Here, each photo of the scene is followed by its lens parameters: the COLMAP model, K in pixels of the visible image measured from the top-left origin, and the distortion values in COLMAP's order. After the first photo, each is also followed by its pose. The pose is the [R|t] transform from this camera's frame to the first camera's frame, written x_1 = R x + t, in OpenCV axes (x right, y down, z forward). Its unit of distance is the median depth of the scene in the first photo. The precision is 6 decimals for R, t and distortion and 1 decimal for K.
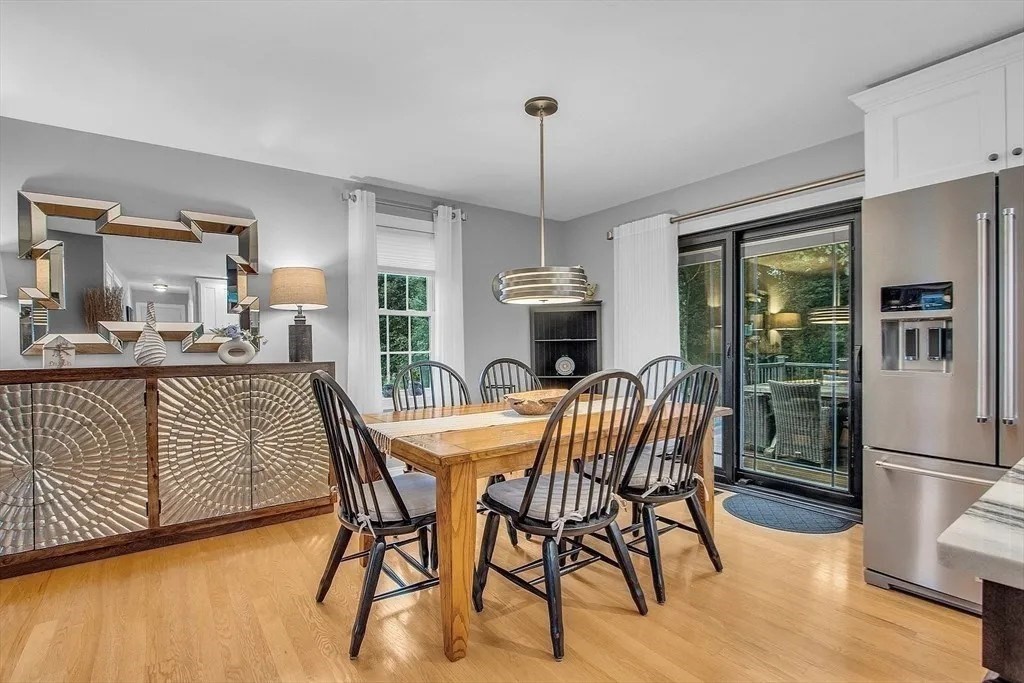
lens RADIAL K [[473.3, 0, 508.9], [0, 473.3, 350.3], [0, 0, 1]] dist [-0.016053, 0.000470]
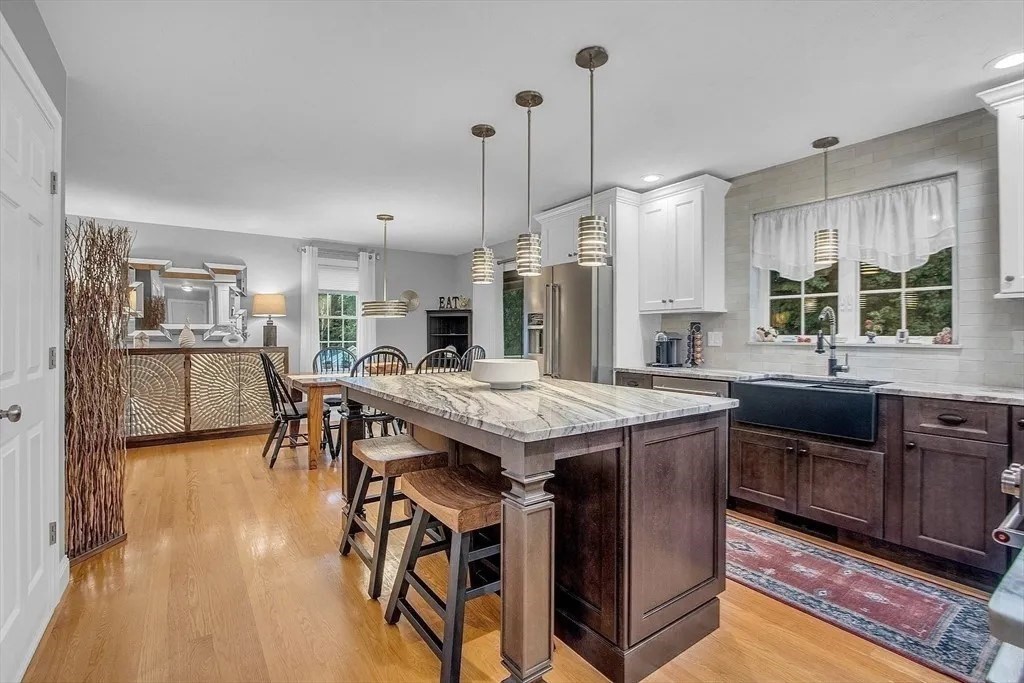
lens RADIAL K [[473.3, 0, 519.6], [0, 473.3, 335.9], [0, 0, 1]] dist [-0.016053, 0.000470]
pose [[0.999815, 0.009998, -0.016424, 0.604496], [-0.010115, 0.999924, -0.007034, -0.014789], [0.016352, 0.007199, 0.999840, -0.866366]]
